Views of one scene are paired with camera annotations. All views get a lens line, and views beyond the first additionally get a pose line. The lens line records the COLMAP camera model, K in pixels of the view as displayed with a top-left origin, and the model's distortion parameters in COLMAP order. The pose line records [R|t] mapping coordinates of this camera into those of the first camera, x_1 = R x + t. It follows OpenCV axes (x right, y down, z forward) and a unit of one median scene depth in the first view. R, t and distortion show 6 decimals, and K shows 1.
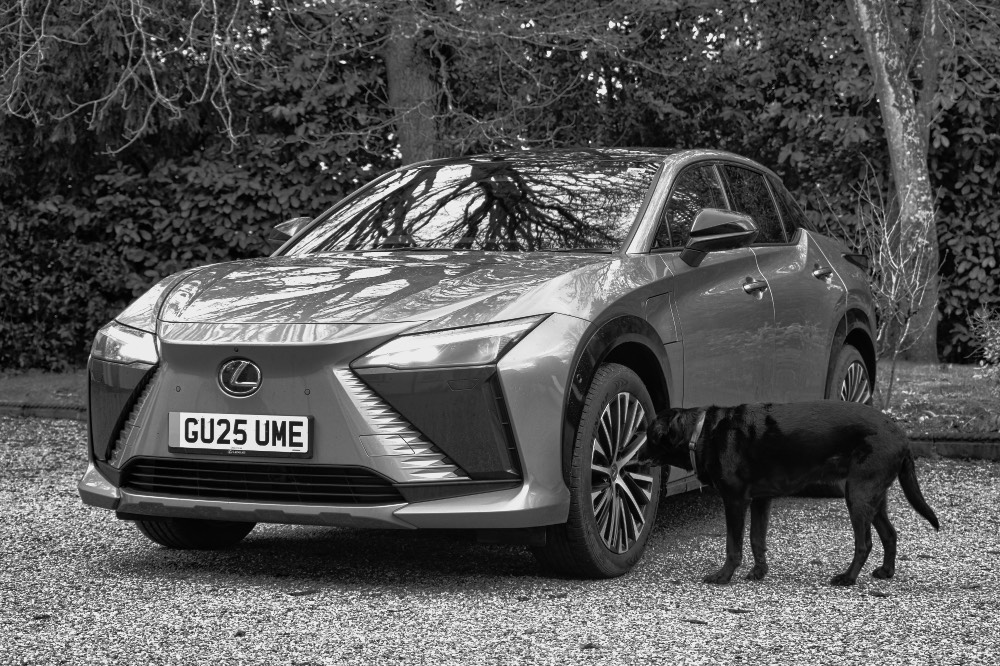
lens RADIAL K [[1902.9, 0, 474.4], [0, 1902.9, 337.3], [0, 0, 1]] dist [-0.039136, 2.634059]
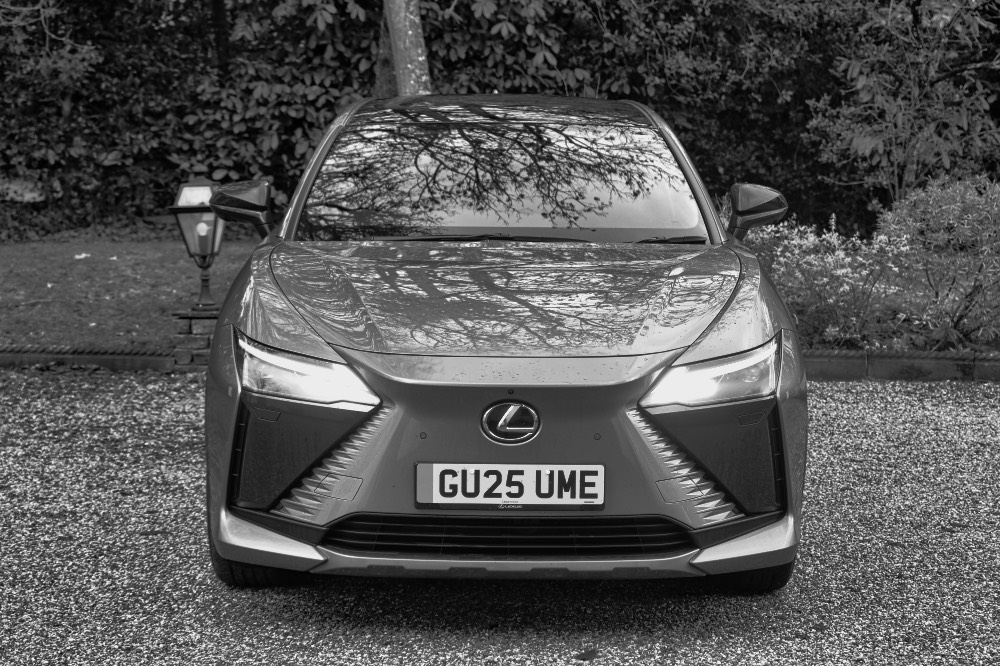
lens RADIAL K [[1902.9, 0, 474.4], [0, 1902.9, 337.3], [0, 0, 1]] dist [-0.039136, 2.634059]
pose [[0.884671, -0.048589, 0.463677, -0.547060], [-0.001449, 0.994263, 0.106954, -0.112874], [-0.466214, -0.095291, 0.879525, 0.235418]]
